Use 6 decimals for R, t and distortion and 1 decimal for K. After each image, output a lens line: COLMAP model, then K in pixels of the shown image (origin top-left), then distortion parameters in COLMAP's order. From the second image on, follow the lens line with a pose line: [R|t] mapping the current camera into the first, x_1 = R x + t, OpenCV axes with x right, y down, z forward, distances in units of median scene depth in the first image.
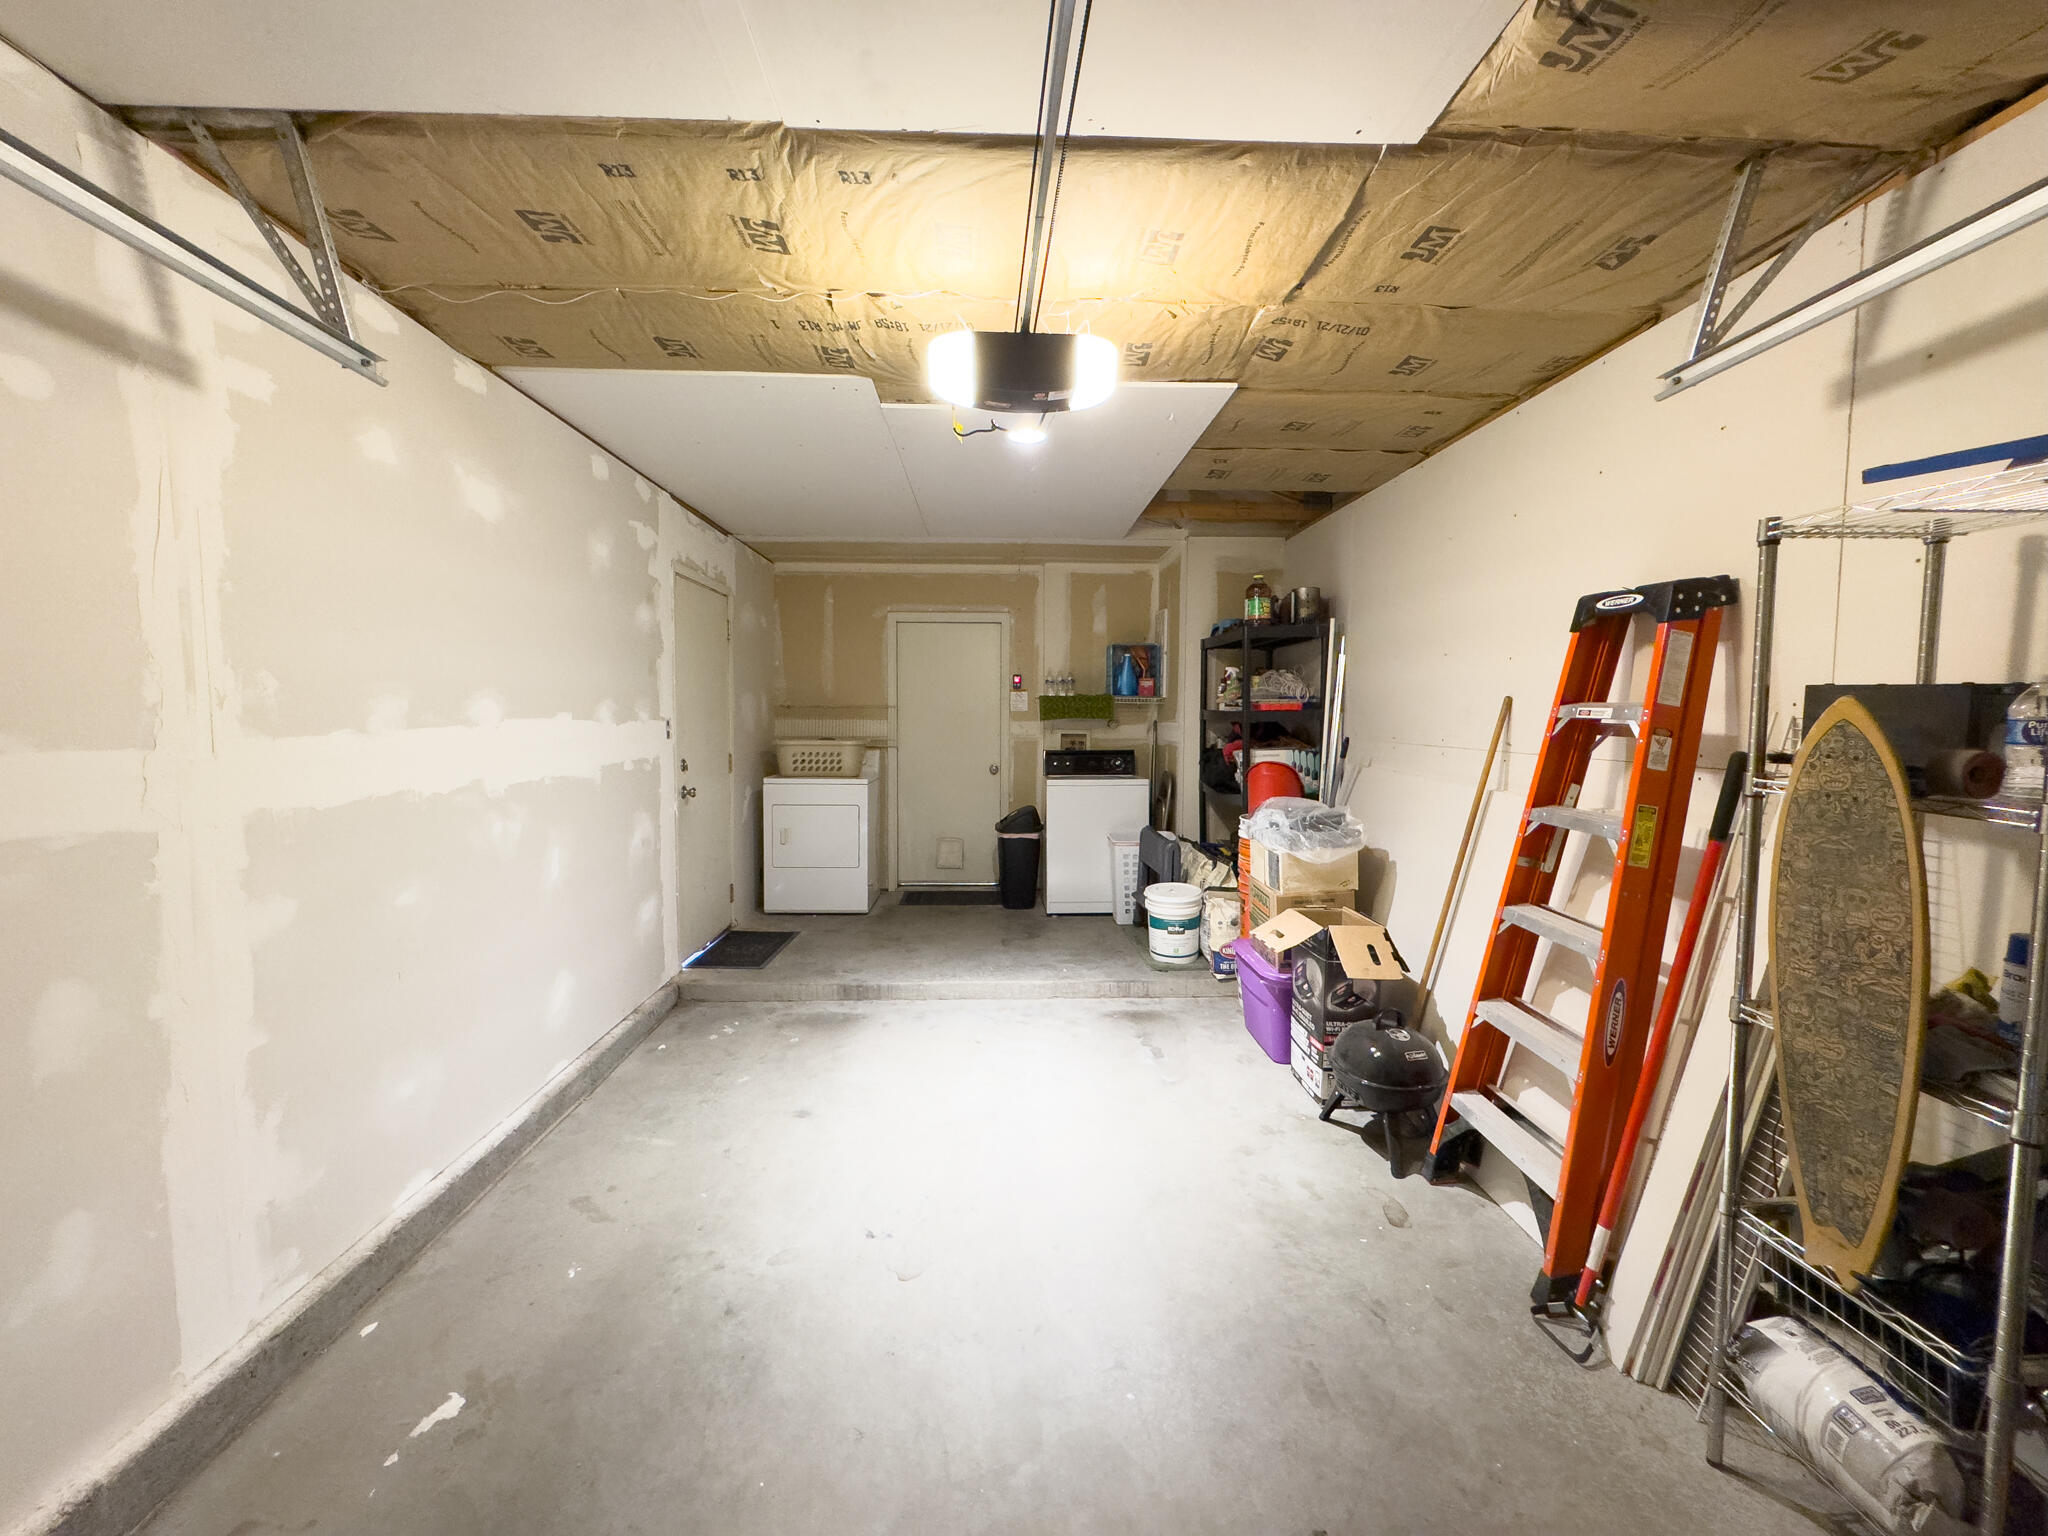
lens RADIAL K [[820.5, 0, 1023.3], [0, 820.5, 767.1], [0, 0, 1]] dist [0.001545, 0.001101]
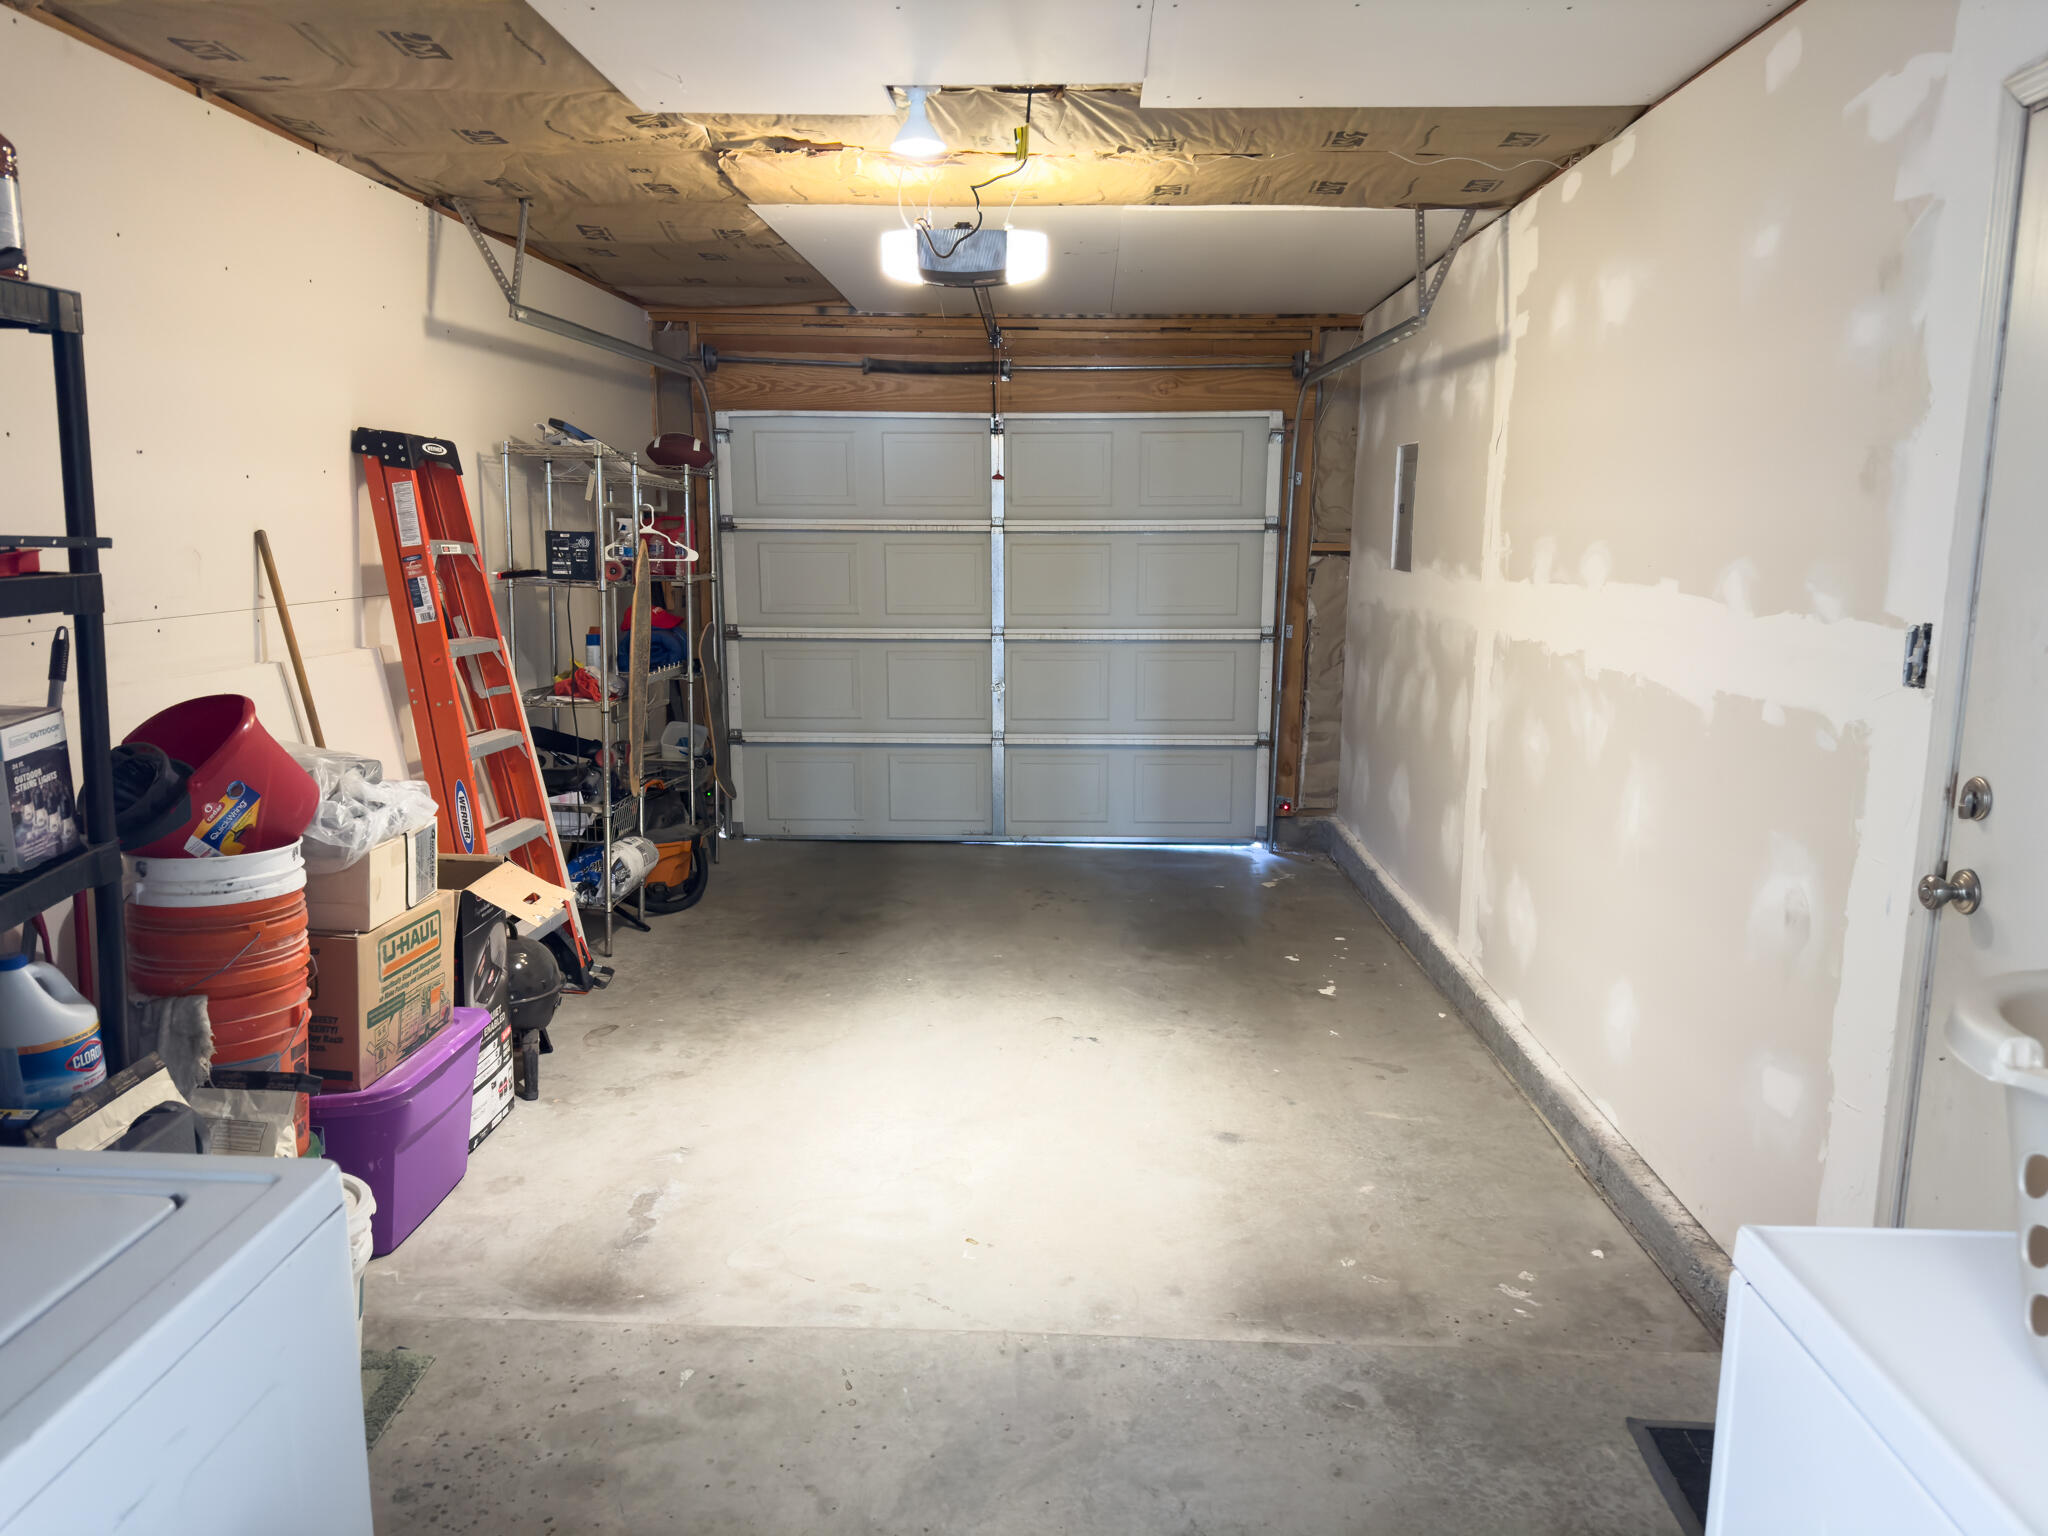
lens RADIAL K [[1436.0, 0, 1024.2], [0, 1436.0, 764.2], [0, 0, 1]] dist [0.027240, -0.019659]
pose [[-0.997010, -0.023199, 0.073712, -0.151679], [-0.005351, 0.972310, 0.233634, -0.158718], [-0.077091, 0.232541, -0.969527, 1.858486]]
